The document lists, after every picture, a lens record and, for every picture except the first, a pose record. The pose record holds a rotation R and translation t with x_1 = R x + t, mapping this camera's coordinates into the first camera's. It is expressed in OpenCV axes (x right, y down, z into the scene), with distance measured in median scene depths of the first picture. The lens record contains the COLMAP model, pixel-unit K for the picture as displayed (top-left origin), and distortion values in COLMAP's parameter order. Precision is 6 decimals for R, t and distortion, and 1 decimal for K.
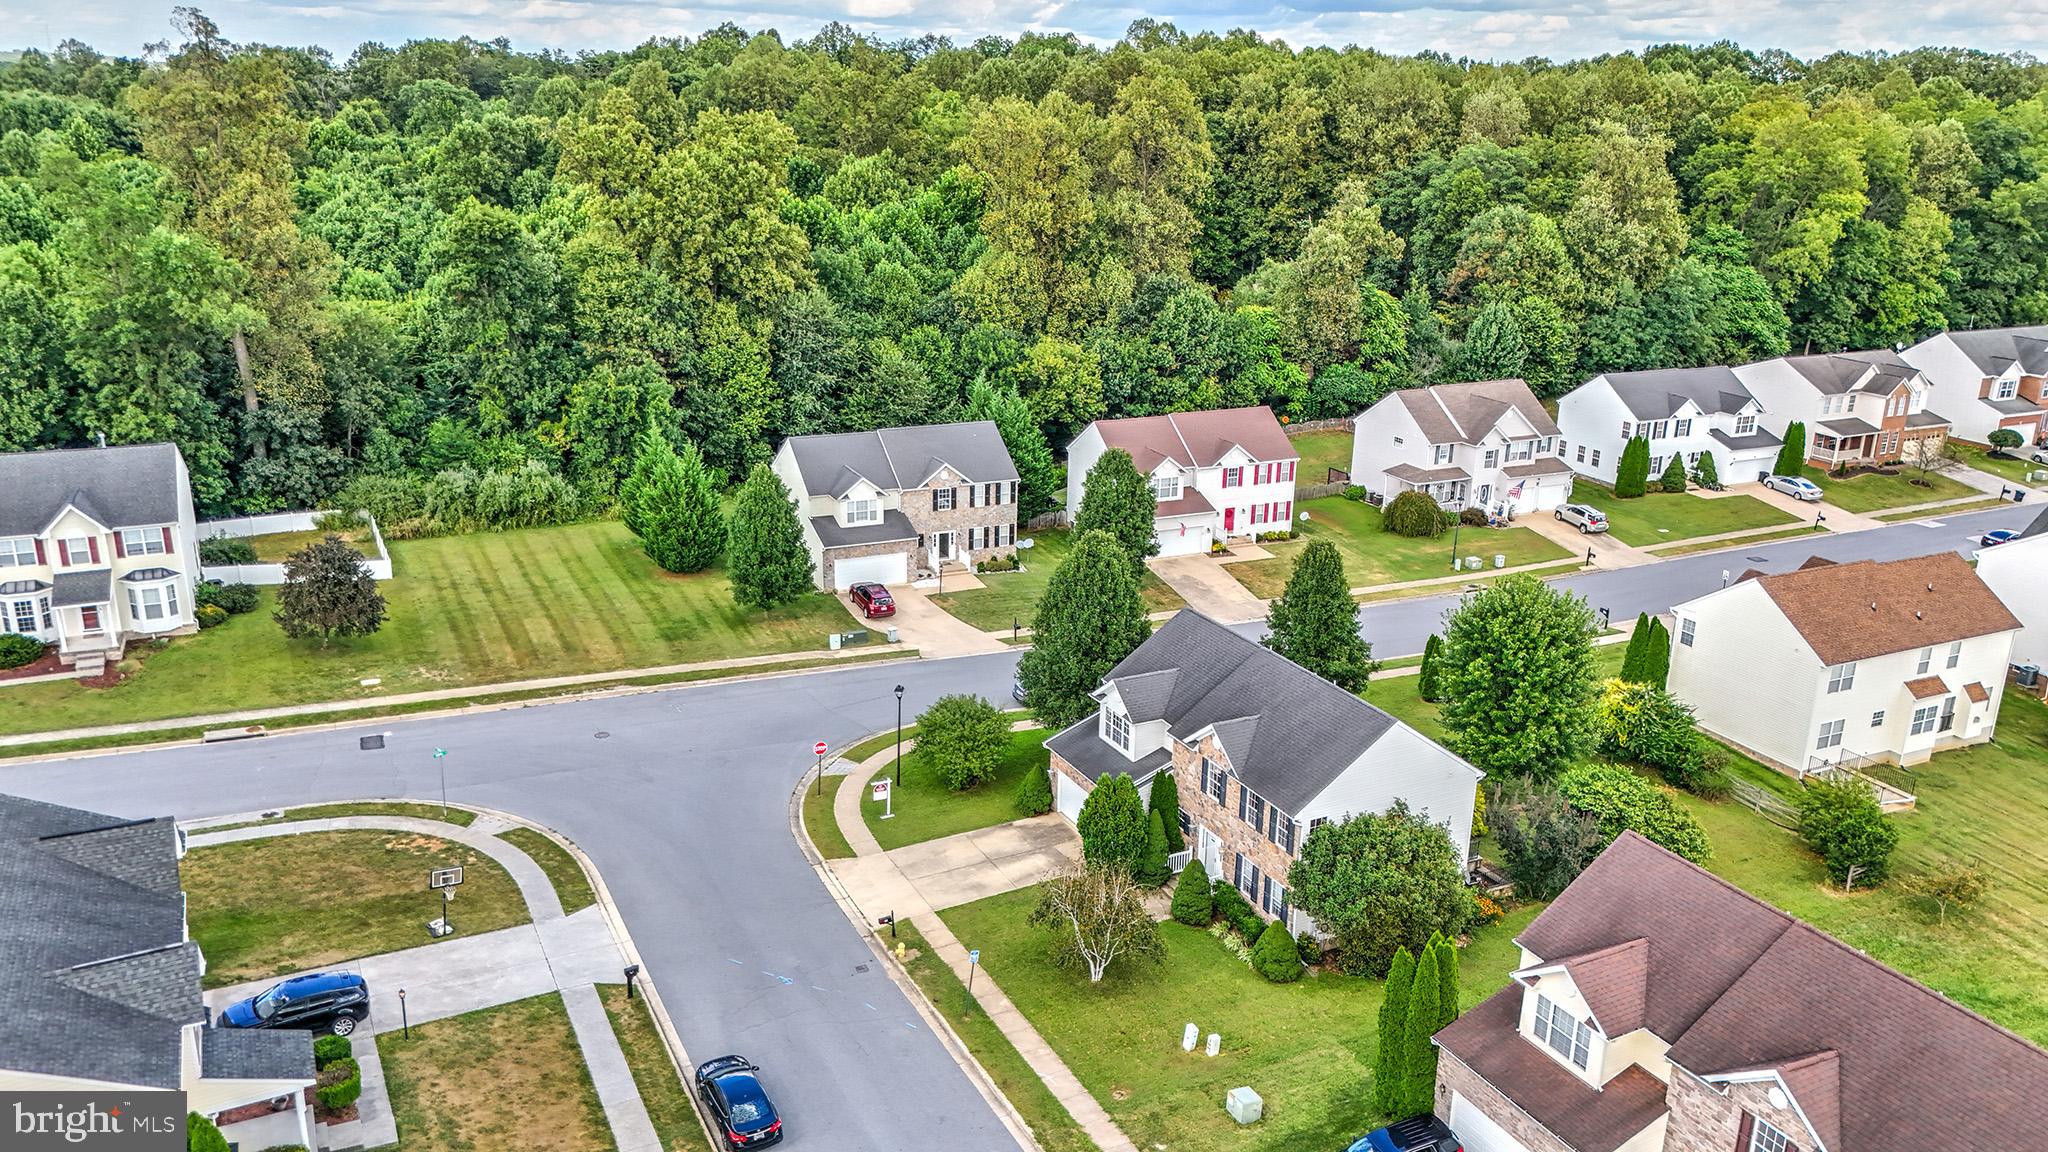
lens RADIAL K [[1500.0, 0, 1019.6], [0, 1500.0, 588.4], [0, 0, 1]] dist [0.069713, -0.079919]
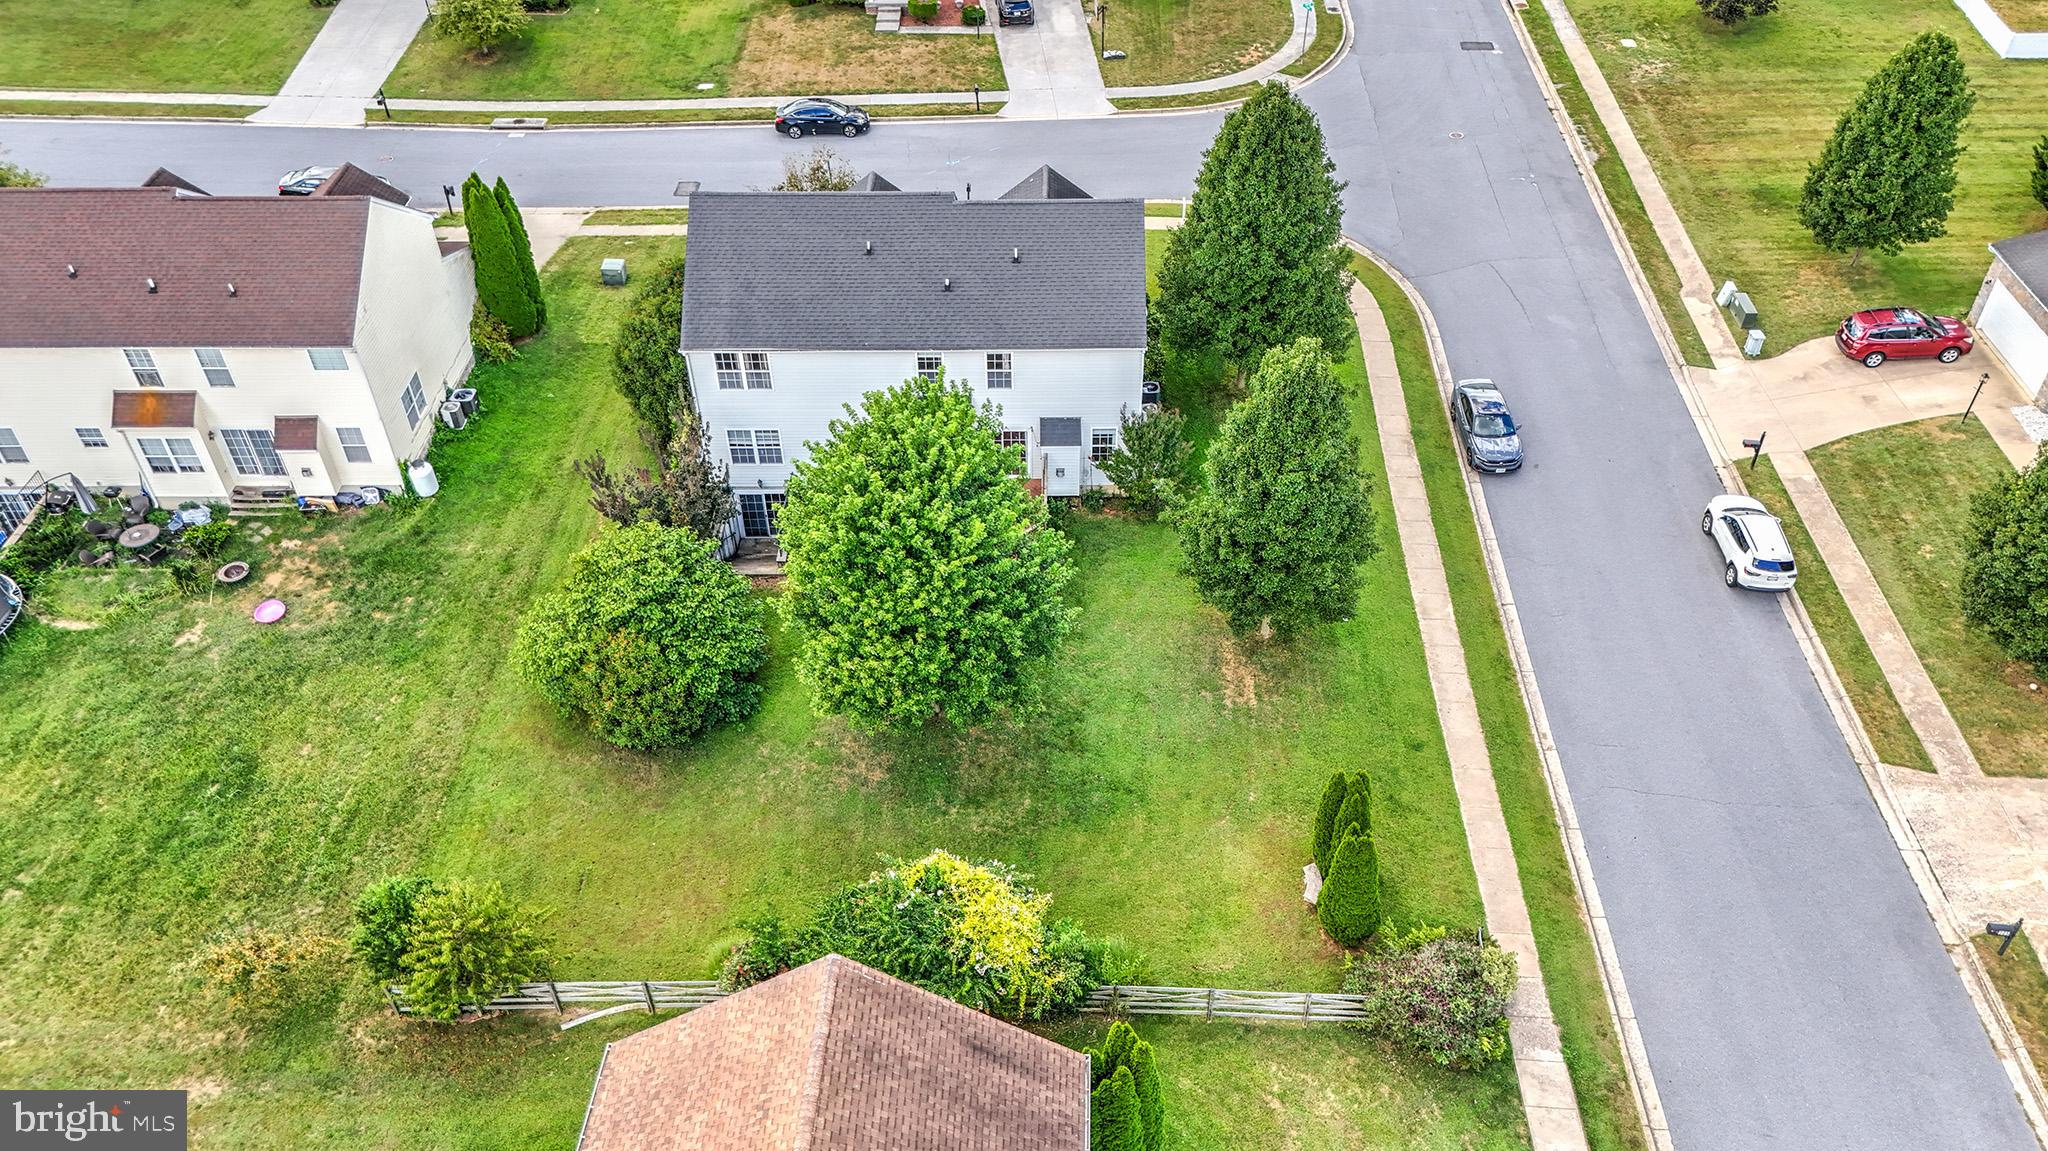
lens RADIAL K [[1504.7, 0, 1021.0], [0, 1504.7, 578.2], [0, 0, 1]] dist [0.073380, -0.072127]
pose [[-0.463743, 0.566167, -0.681467, 0.458043], [-0.280415, 0.635837, 0.719081, -0.233726], [0.840423, 0.524562, -0.136103, 0.721843]]
